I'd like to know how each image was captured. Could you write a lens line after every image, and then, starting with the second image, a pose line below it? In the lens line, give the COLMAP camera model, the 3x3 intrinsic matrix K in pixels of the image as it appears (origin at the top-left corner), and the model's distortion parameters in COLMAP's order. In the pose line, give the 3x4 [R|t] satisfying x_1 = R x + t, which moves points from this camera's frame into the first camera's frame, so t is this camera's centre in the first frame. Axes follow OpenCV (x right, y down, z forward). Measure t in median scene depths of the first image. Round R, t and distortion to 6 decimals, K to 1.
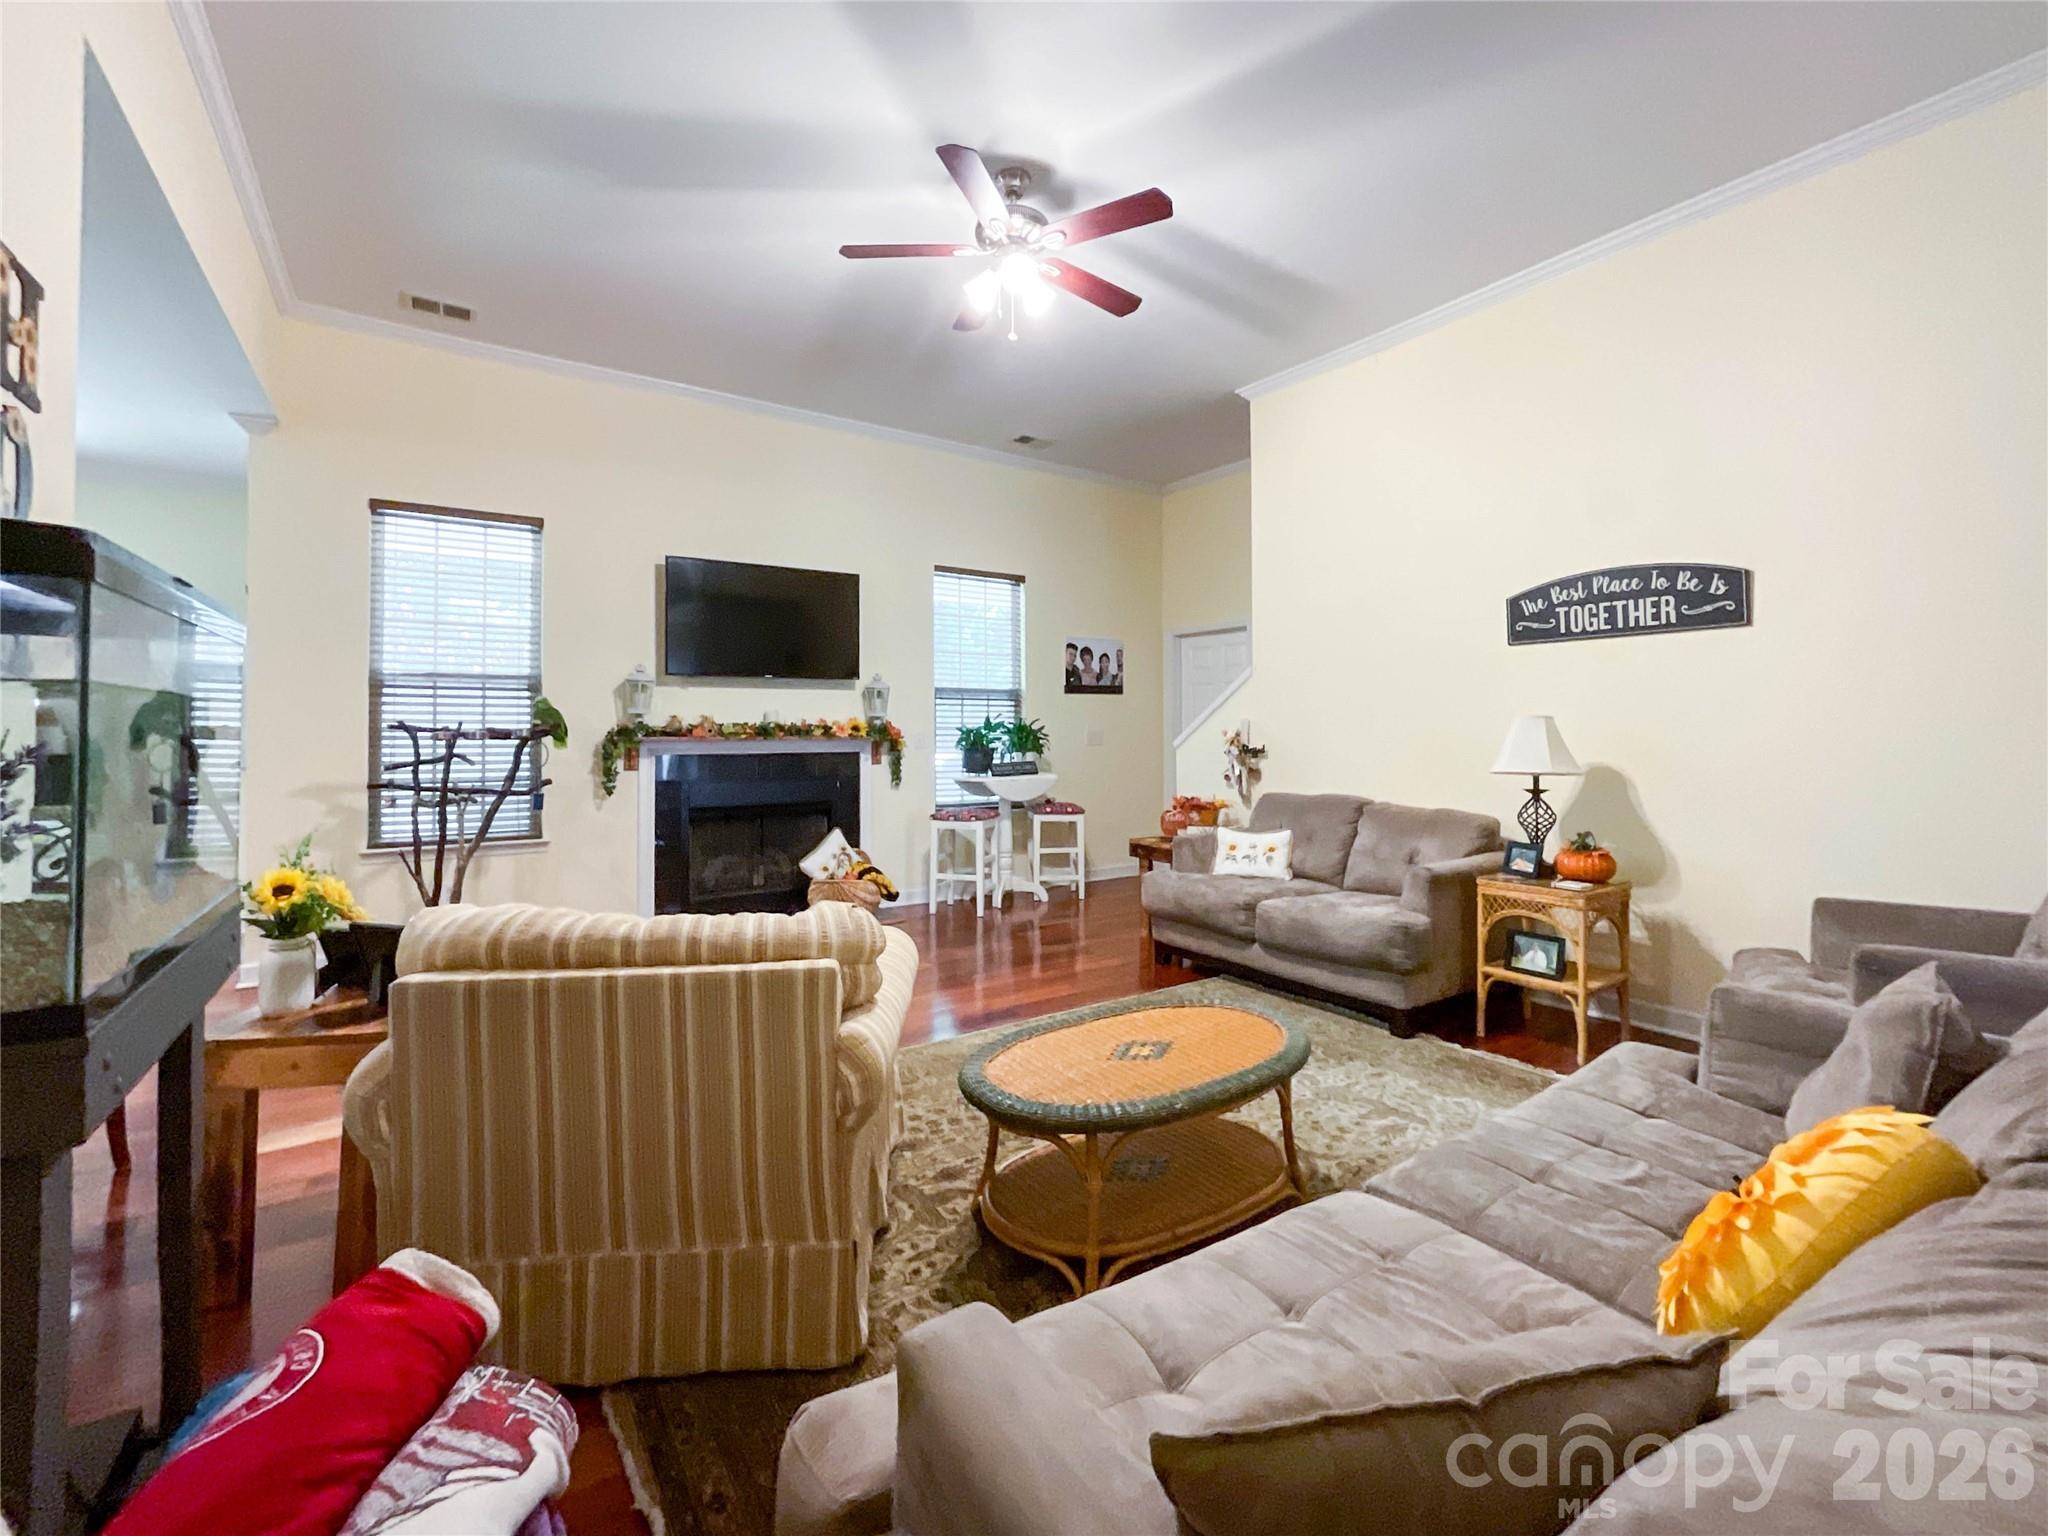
lens RADIAL K [[868.4, 0, 1023.4], [0, 868.4, 721.5], [0, 0, 1]] dist [-0.011932, 0.004714]
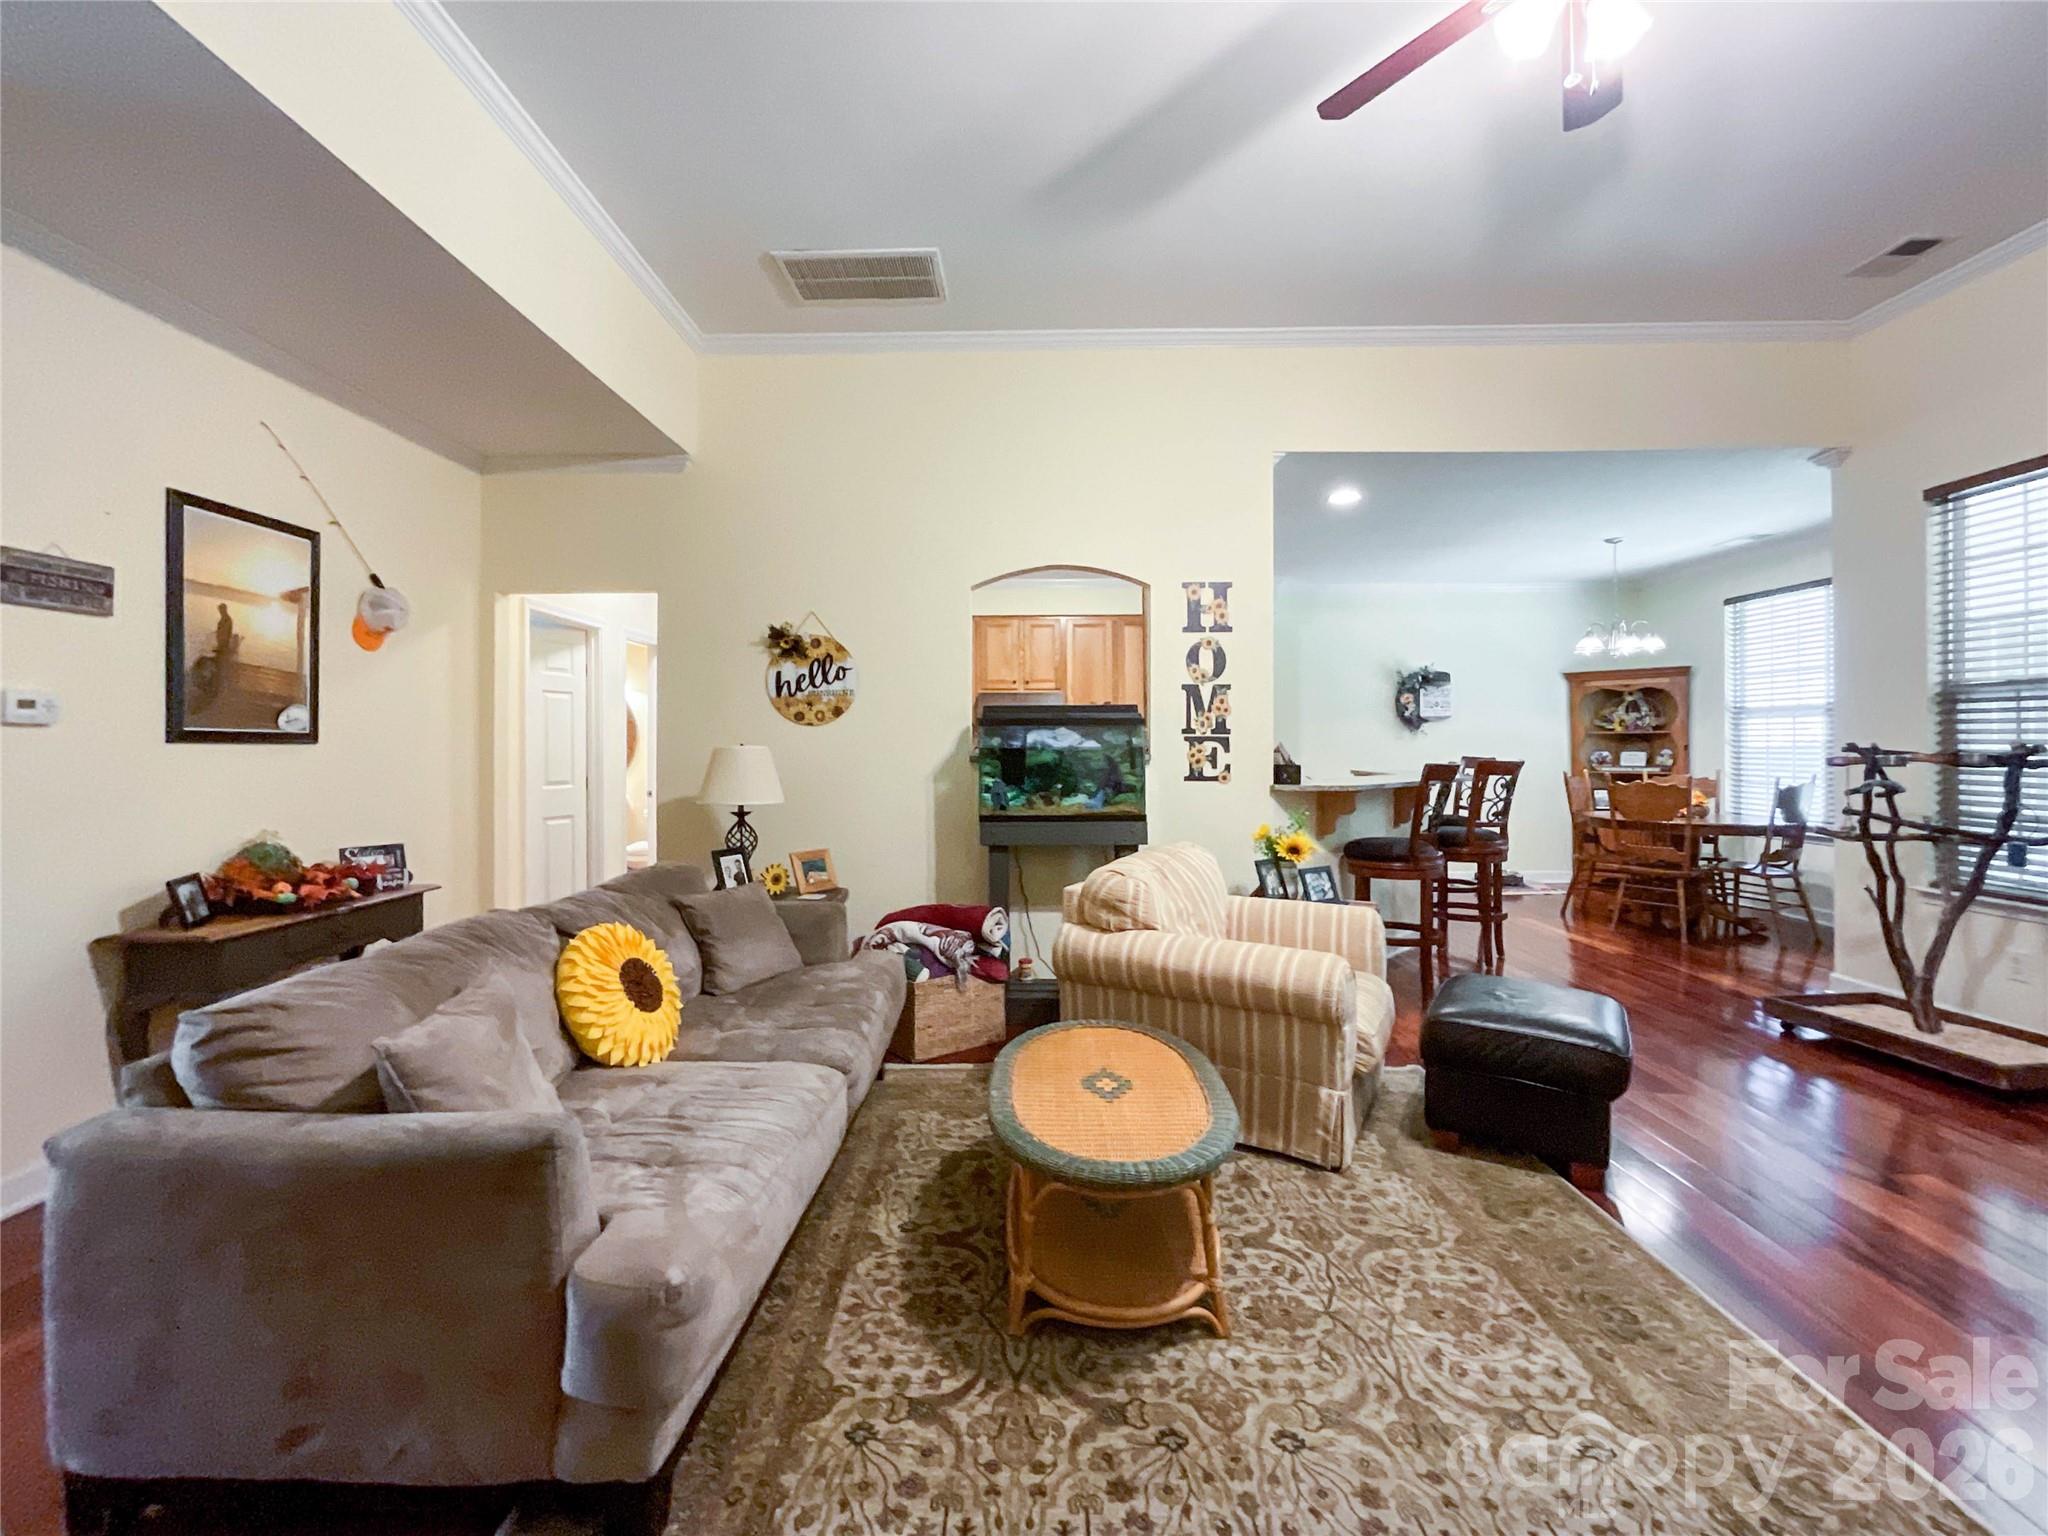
lens RADIAL K [[868.4, 0, 1017.0], [0, 868.4, 738.6], [0, 0, 1]] dist [-0.011932, 0.004714]
pose [[-0.577585, -0.003128, -0.816325, 0.483215], [0.013426, 0.999821, -0.013331, -0.004281], [0.816220, -0.018660, -0.577439, 0.712500]]
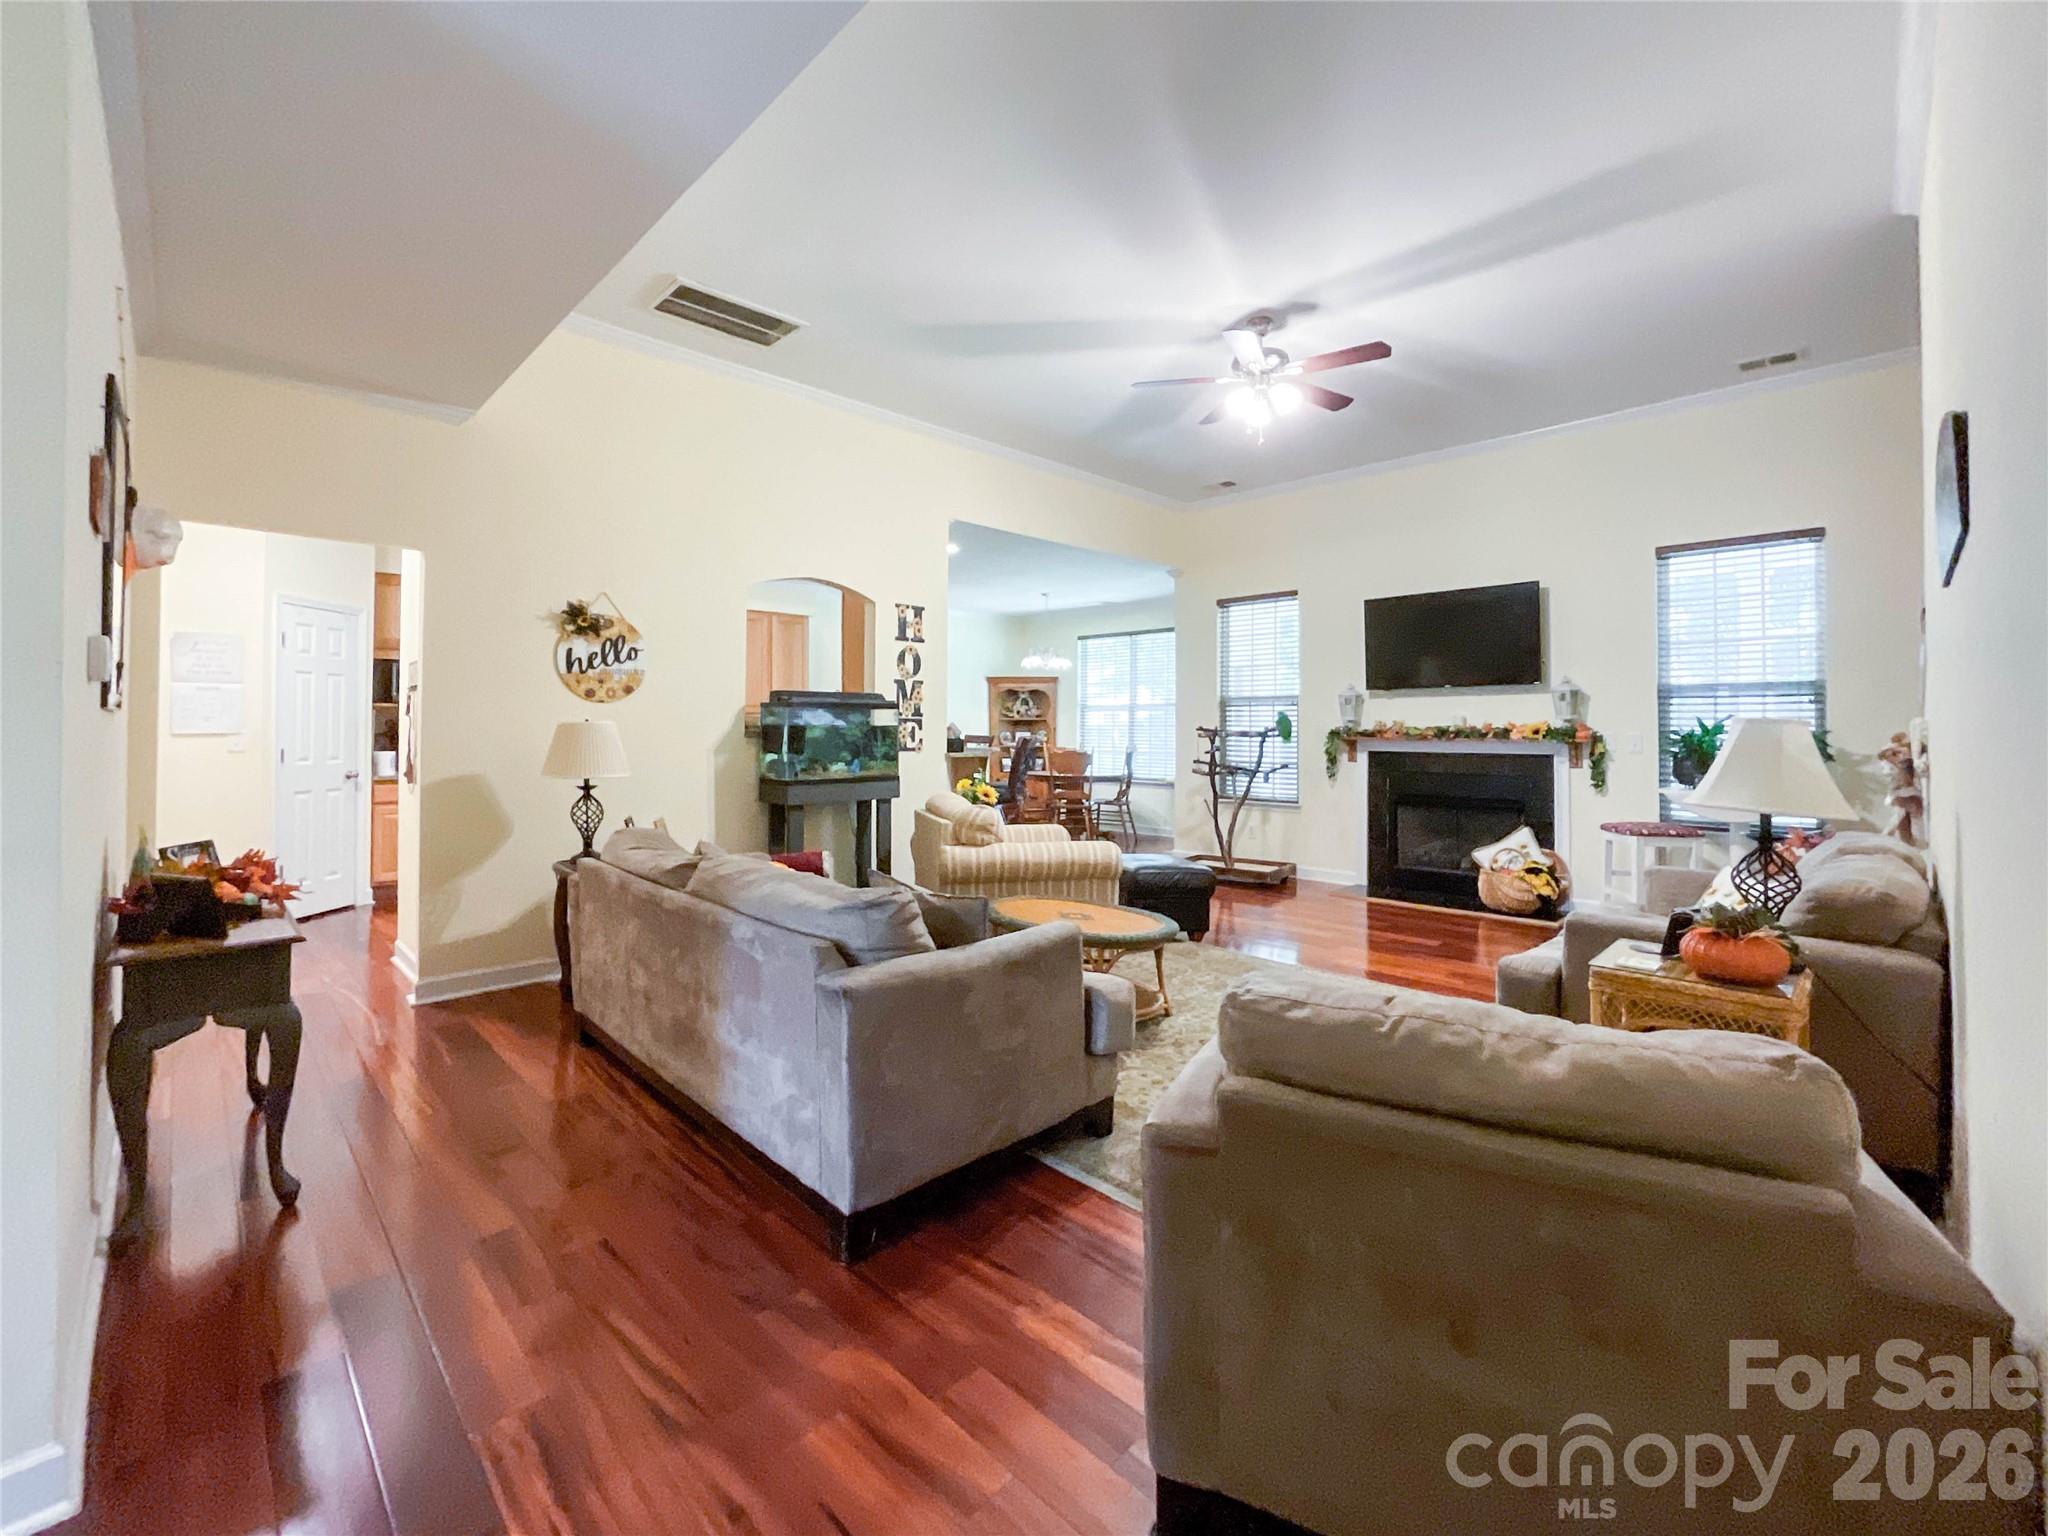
lens RADIAL K [[868.4, 0, 1007.3], [0, 868.4, 716.5], [0, 0, 1]] dist [-0.011932, 0.004714]
pose [[0.165004, -0.012374, -0.986215, 0.877702], [0.007886, 0.999906, -0.011226, -0.003654], [0.986261, -0.005925, 0.165086, 0.272331]]
